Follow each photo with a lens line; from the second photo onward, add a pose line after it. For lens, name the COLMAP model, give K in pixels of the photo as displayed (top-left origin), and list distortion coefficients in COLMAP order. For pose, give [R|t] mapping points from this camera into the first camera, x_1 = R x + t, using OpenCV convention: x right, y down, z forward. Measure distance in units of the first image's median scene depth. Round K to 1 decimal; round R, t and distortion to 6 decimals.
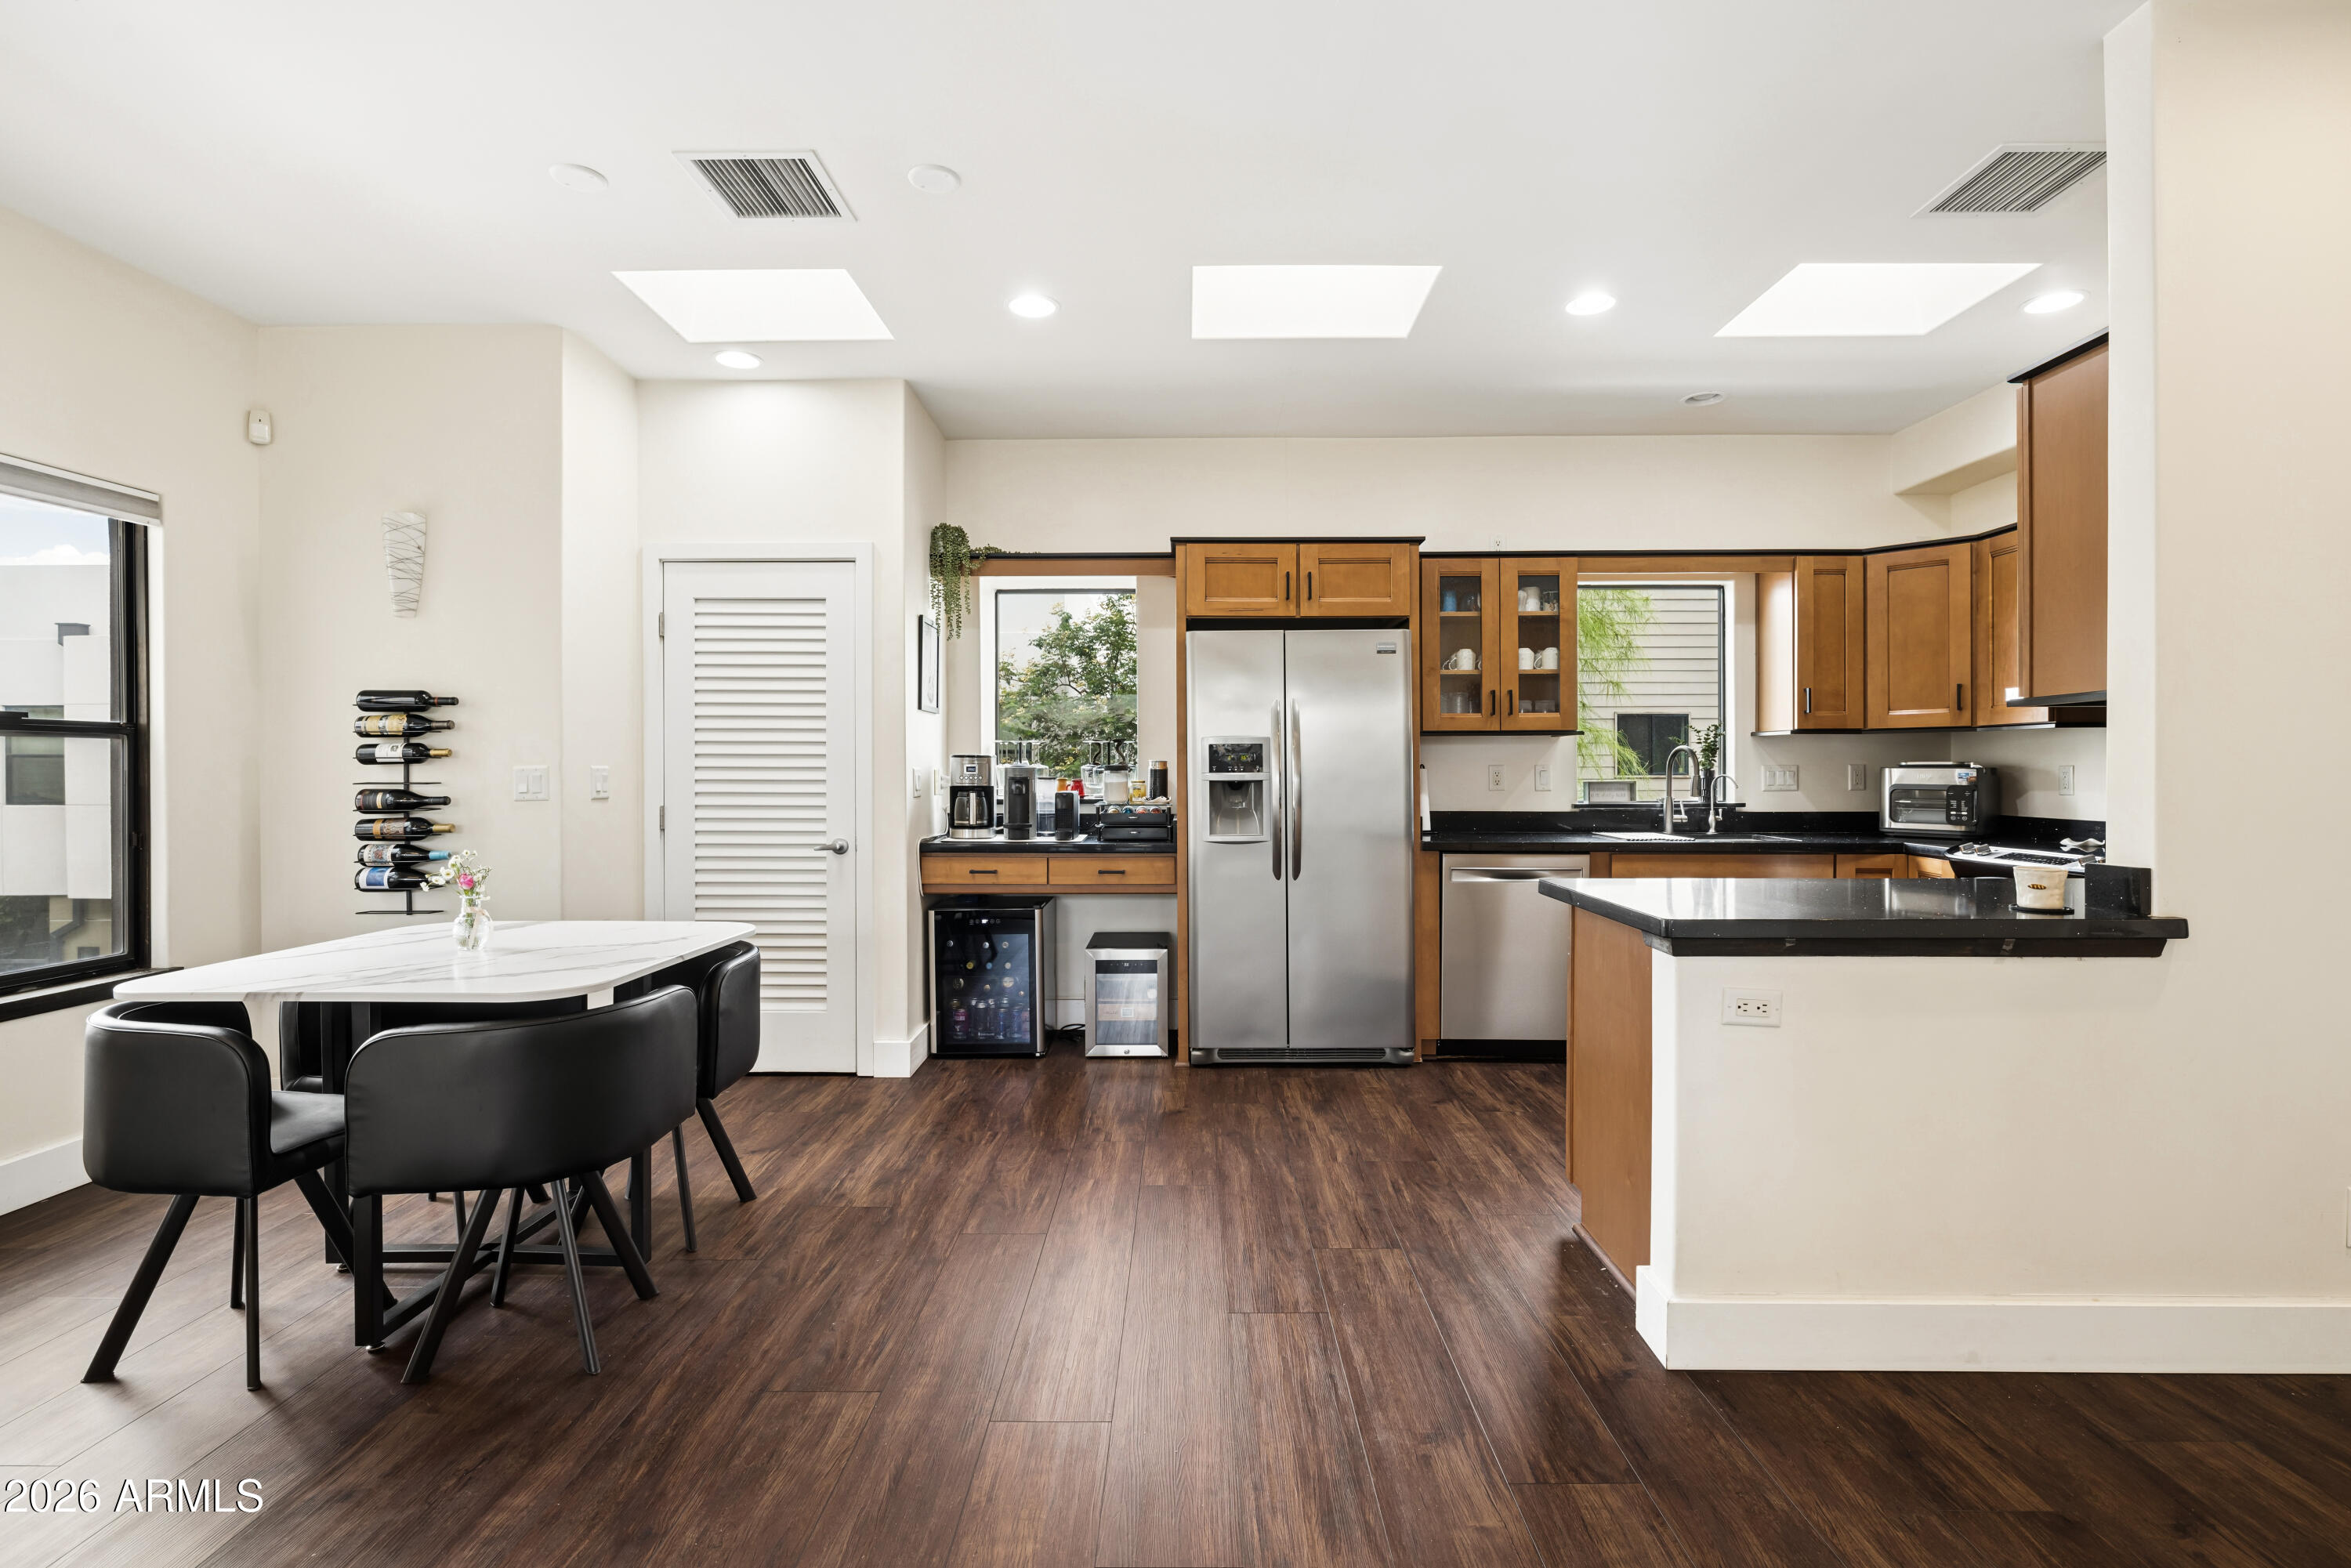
lens RADIAL K [[1080.4, 0, 1189.2], [0, 1080.4, 775.2], [0, 0, 1]] dist [-0.011449, 0.001314]
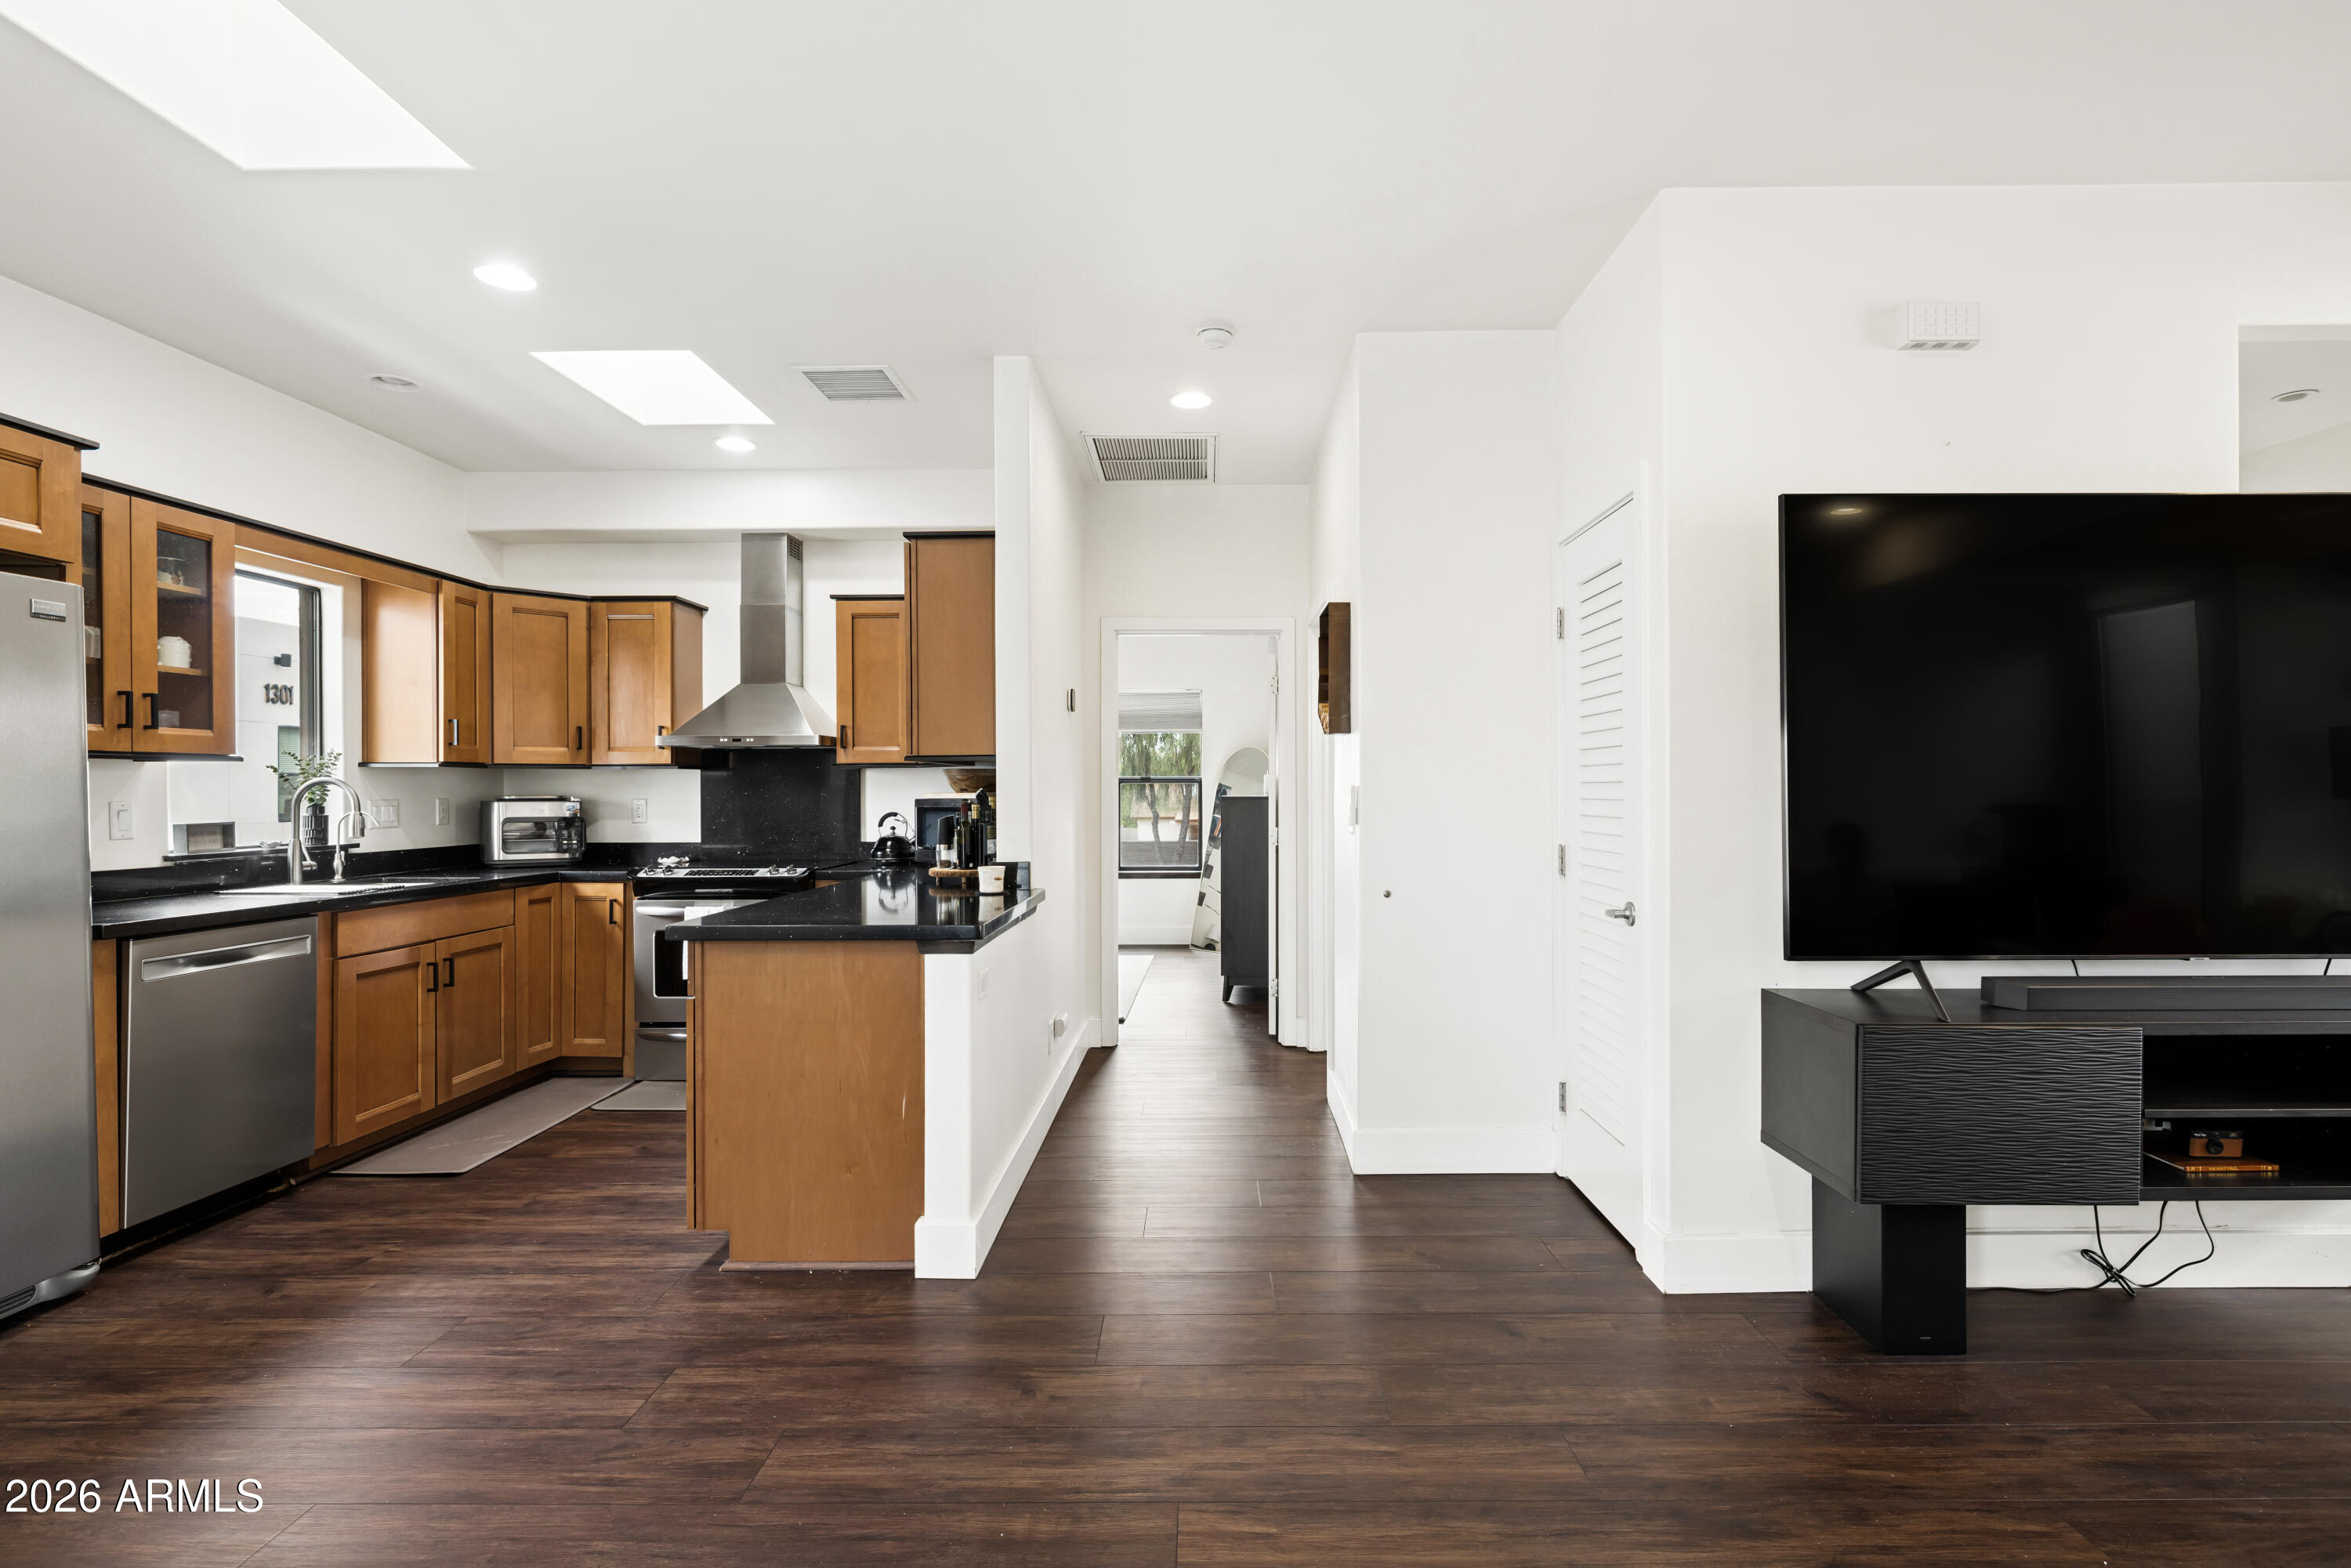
lens RADIAL K [[1080.4, 0, 1196.9], [0, 1080.4, 795.8], [0, 0, 1]] dist [-0.011449, 0.001314]
pose [[-0.000636, -0.003649, 0.999993, -0.411582], [0.008769, 0.999955, 0.003654, -0.011269], [-0.999961, 0.008772, -0.000604, 0.362165]]
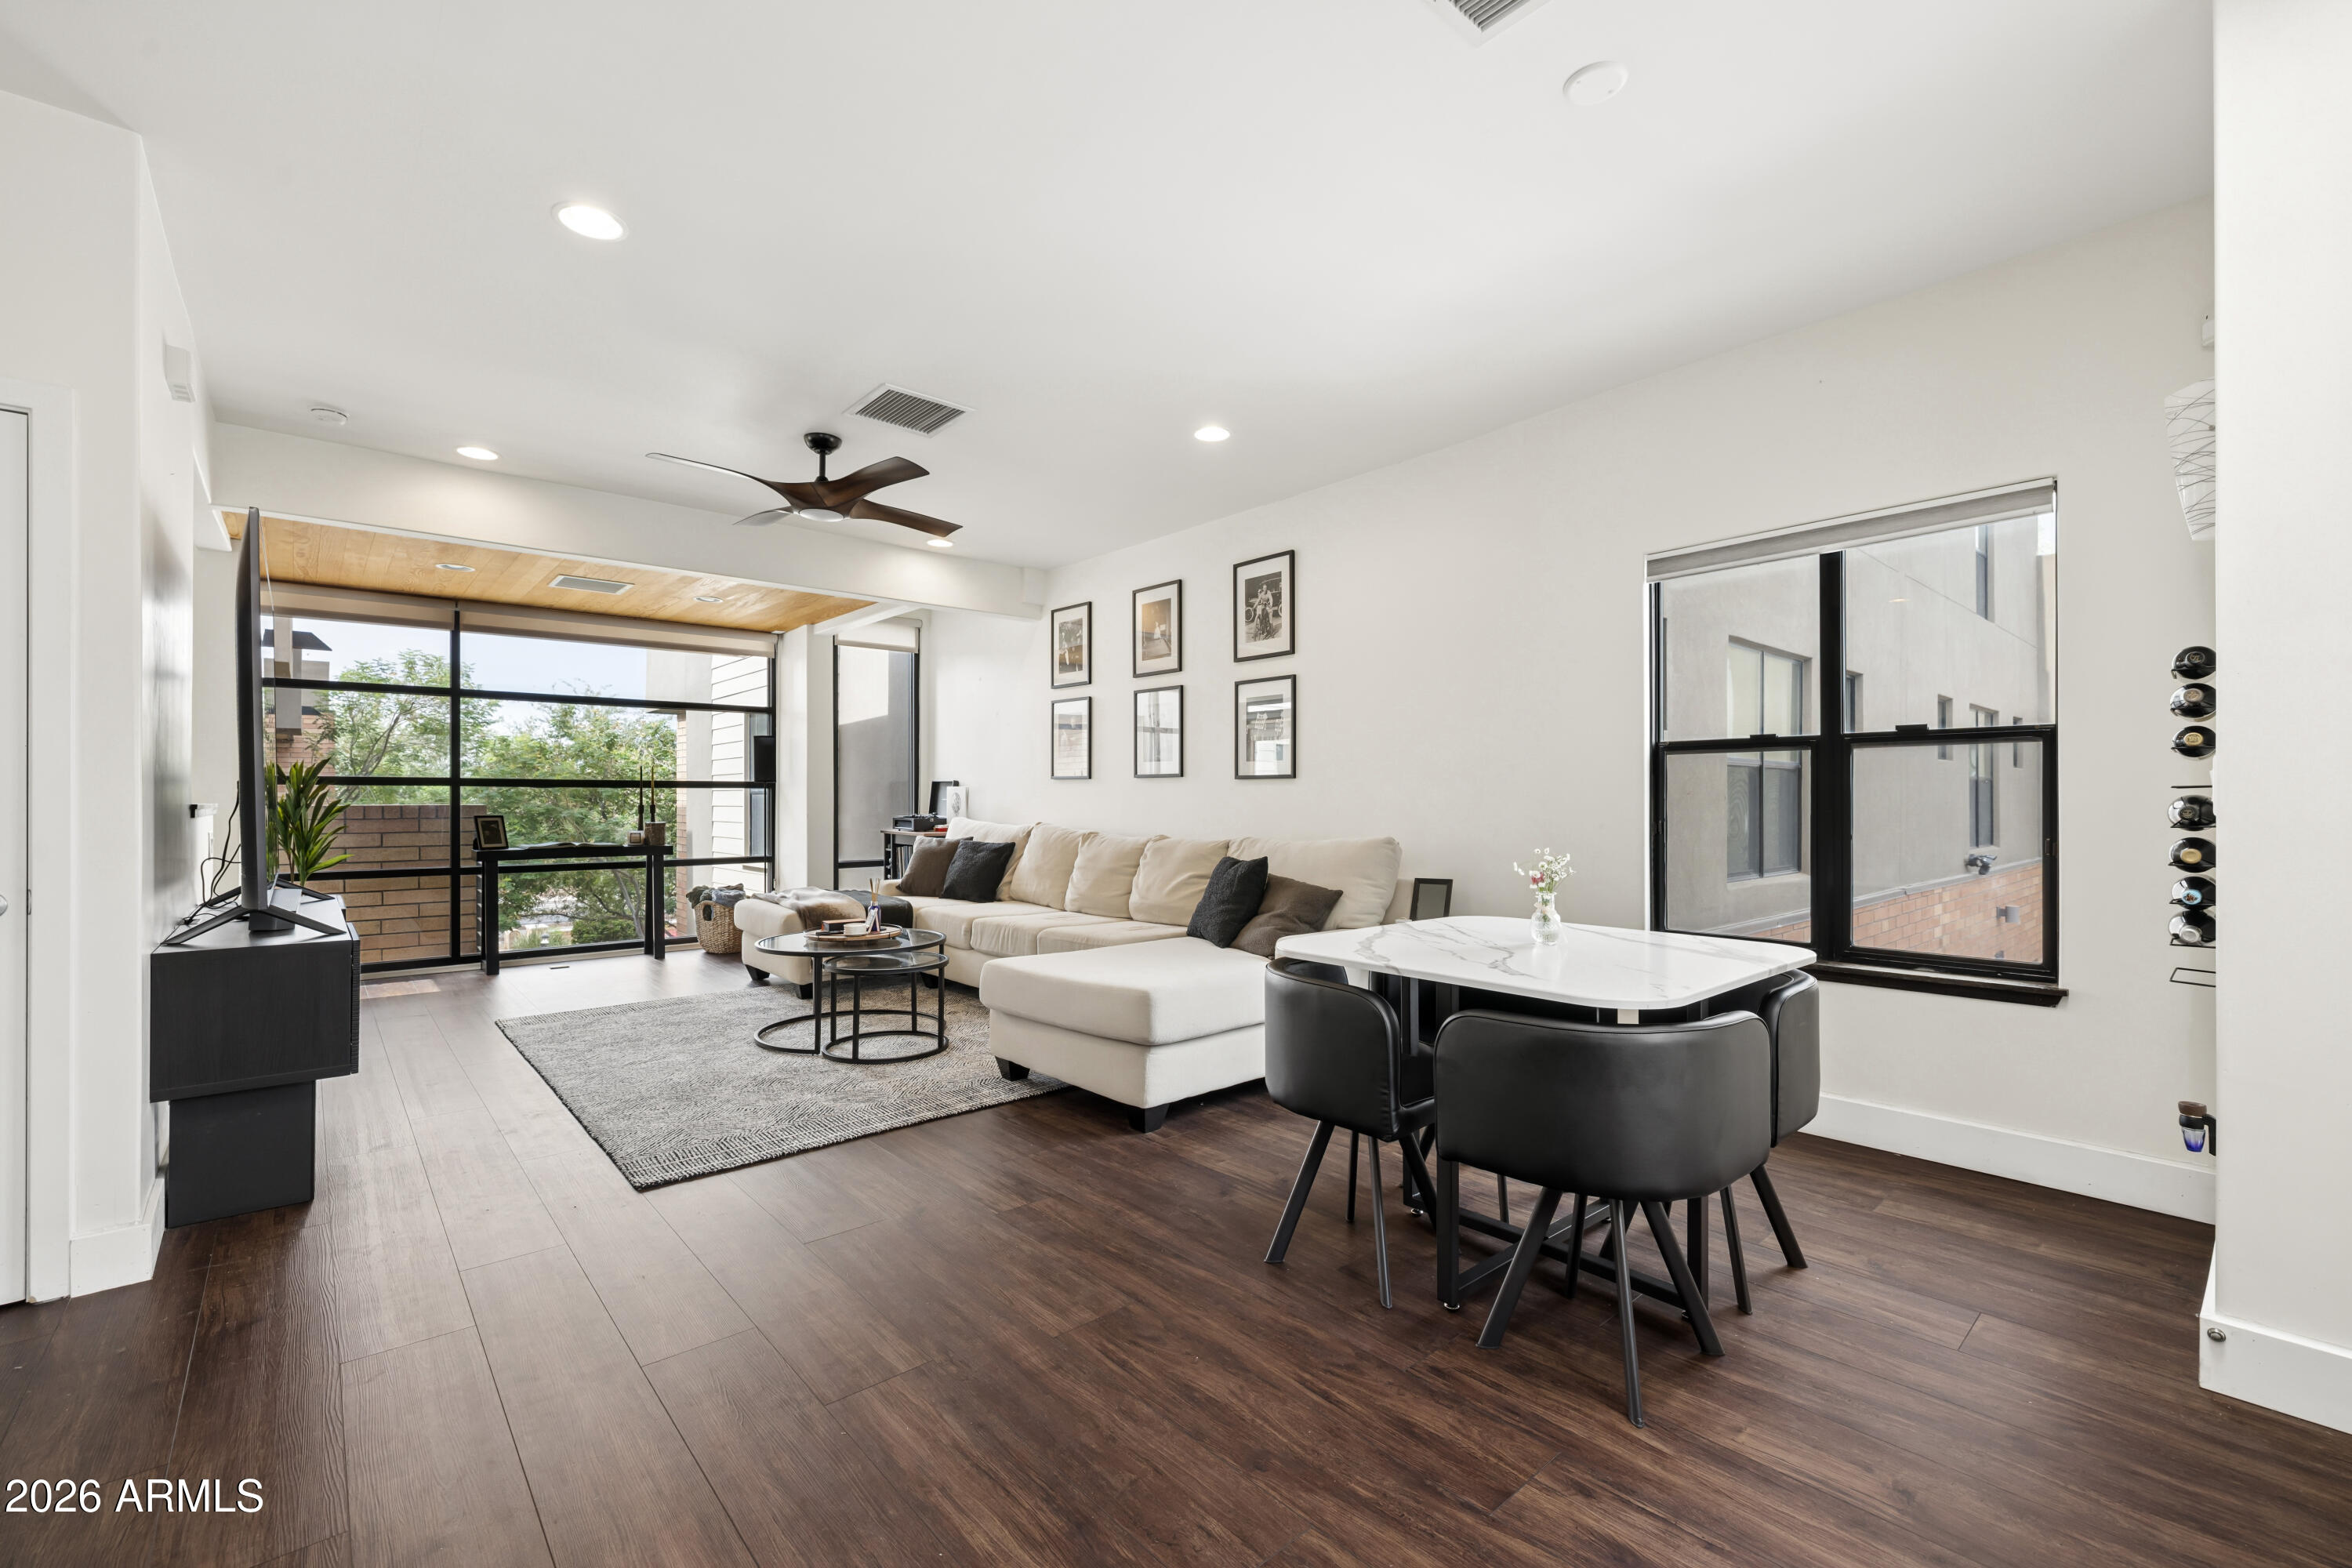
lens RADIAL K [[986.7, 0, 1176.6], [0, 986.7, 801.9], [0, 0, 1]] dist [-0.000633, 0.000287]
pose [[-0.748460, 0.005378, -0.663158, 0.134398], [-0.000787, 0.999959, 0.008998, 0.009695], [0.663179, 0.007257, -0.748425, 0.874952]]
